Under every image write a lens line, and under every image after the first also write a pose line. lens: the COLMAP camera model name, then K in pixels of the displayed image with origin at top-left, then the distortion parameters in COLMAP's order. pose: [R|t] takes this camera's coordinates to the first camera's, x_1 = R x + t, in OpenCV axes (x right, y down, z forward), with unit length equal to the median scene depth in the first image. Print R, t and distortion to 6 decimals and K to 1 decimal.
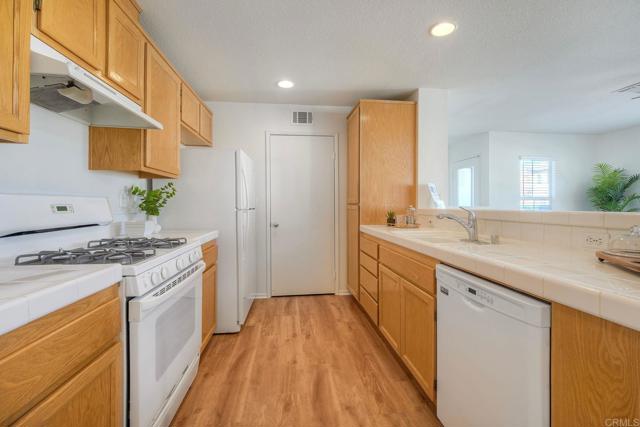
lens RADIAL K [[275.6, 0, 320.0], [0, 275.6, 207.2], [0, 0, 1]] dist [-0.006379, -0.000580]
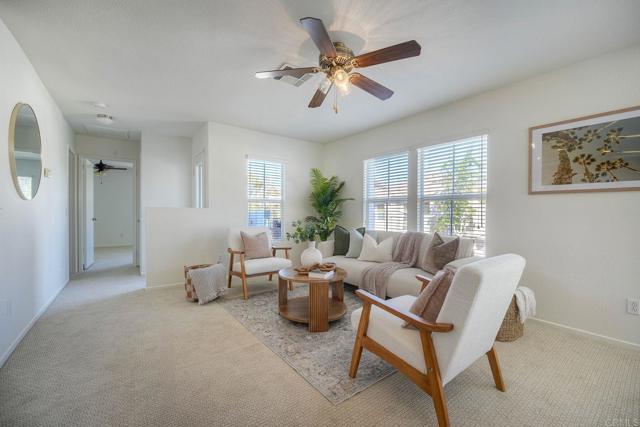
lens RADIAL K [[263.7, 0, 320.0], [0, 263.7, 213.5], [0, 0, 1]] dist [-0.003520, -0.000630]
pose [[0.861504, 0.004861, 0.507728, 1.039201], [-0.002984, 0.999985, -0.004509, 0.034511], [-0.507742, 0.002370, 0.861506, 0.221523]]
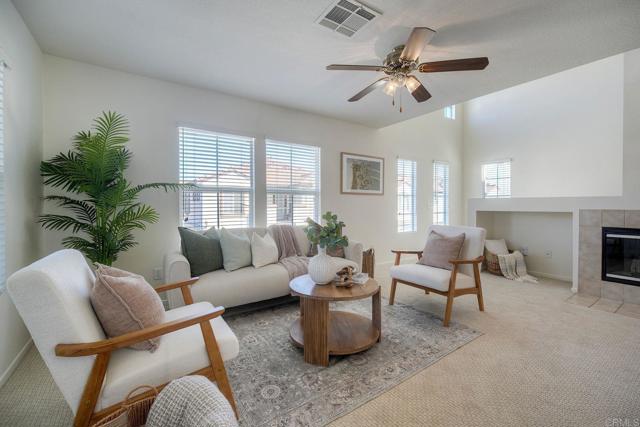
lens RADIAL K [[275.6, 0, 320.0], [0, 275.6, 207.2], [0, 0, 1]] dist [-0.006379, -0.000580]
pose [[-0.472097, -0.001326, 0.881546, 0.791155], [0.011124, 0.999910, 0.007461, 0.021052], [-0.881476, 0.013328, -0.472040, 1.775364]]
